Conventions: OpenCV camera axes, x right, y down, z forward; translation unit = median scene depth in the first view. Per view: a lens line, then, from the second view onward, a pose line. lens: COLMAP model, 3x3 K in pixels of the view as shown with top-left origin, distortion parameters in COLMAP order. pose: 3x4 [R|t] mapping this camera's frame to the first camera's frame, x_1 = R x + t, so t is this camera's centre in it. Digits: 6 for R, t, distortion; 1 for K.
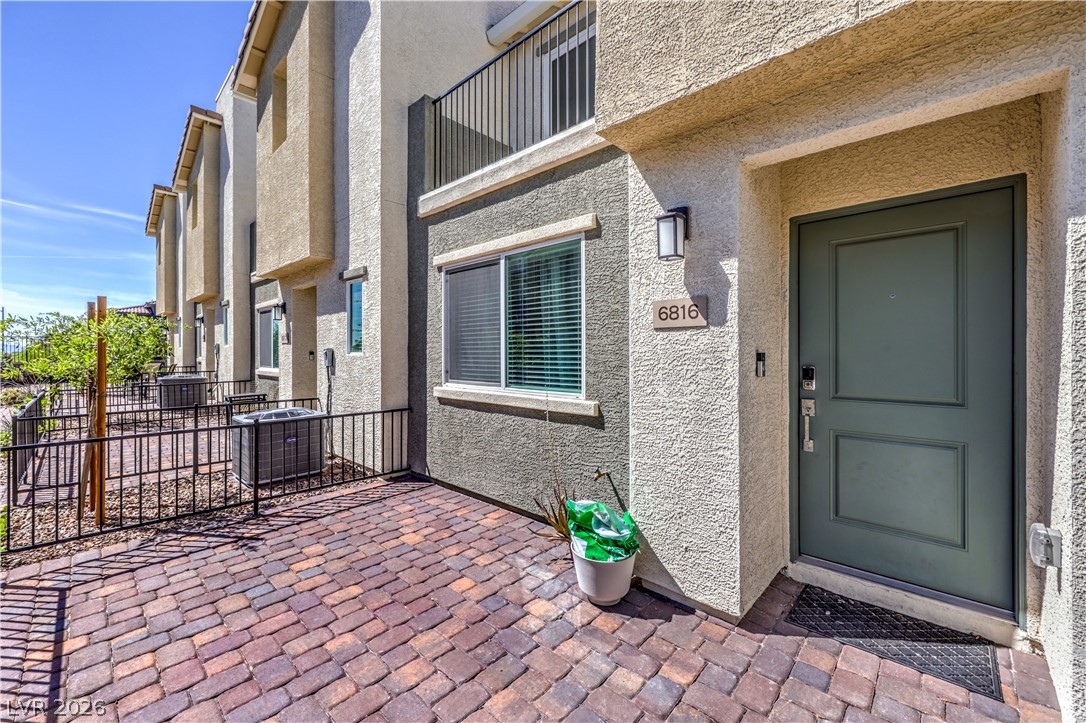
lens RADIAL K [[437.8, 0, 545.0], [0, 437.8, 348.2], [0, 0, 1]] dist [0.000740, 0.000091]
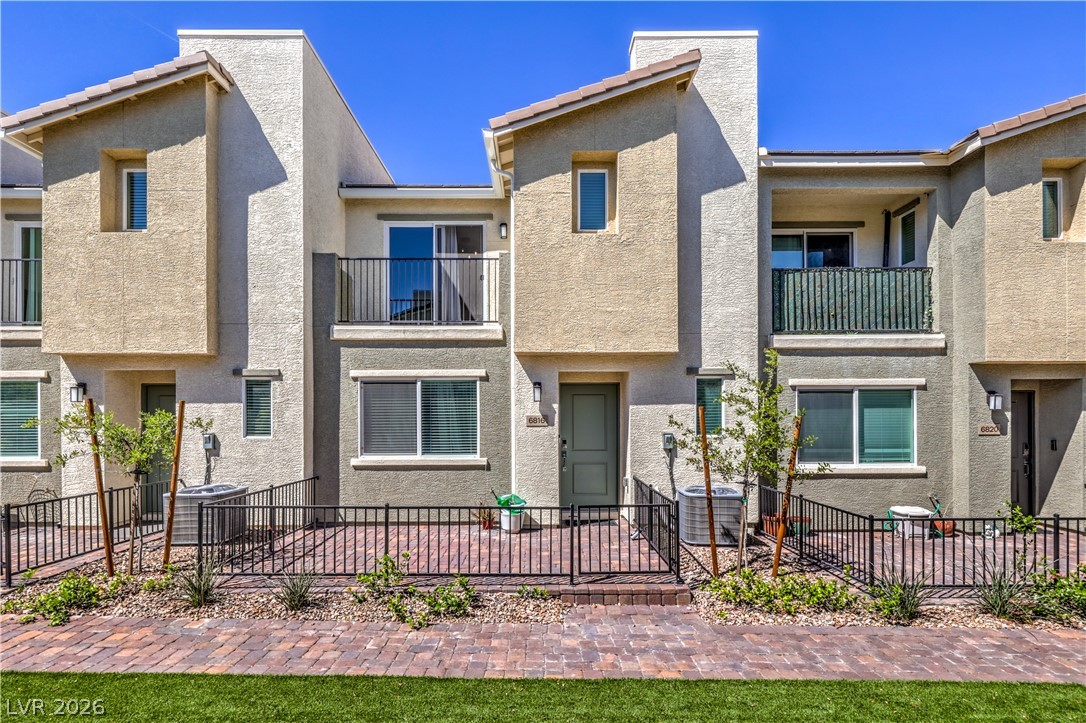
lens RADIAL K [[559.3, 0, 539.0], [0, 559.3, 413.0], [0, 0, 1]] dist [-0.000680, -0.000086]
pose [[0.731449, 0.008590, 0.681842, -1.370407], [-0.002675, 0.999949, -0.009728, -0.063182], [-0.681891, 0.005292, 0.731435, -1.031673]]
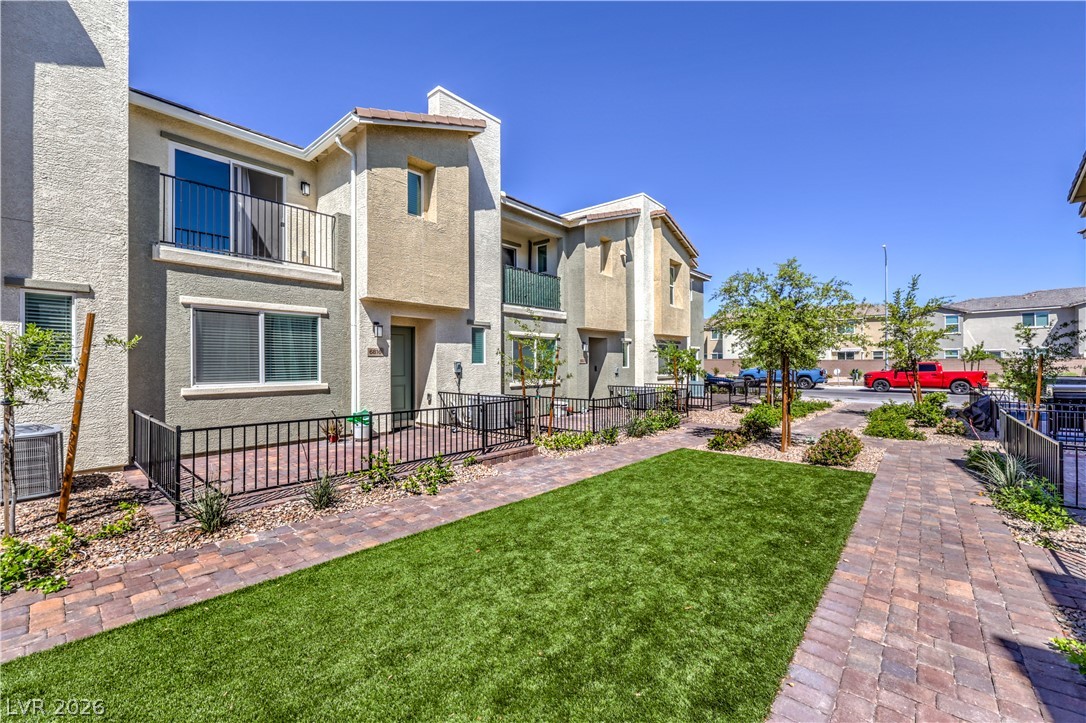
lens RADIAL K [[438.7, 0, 534.1], [0, 438.7, 357.4], [0, 0, 1]] dist [-0.000480, 0.000089]
pose [[-0.020194, 0.019574, 0.999604, -2.142349], [-0.000007, 0.999808, -0.019579, 0.019815], [-0.999796, -0.000403, -0.020190, -0.125371]]
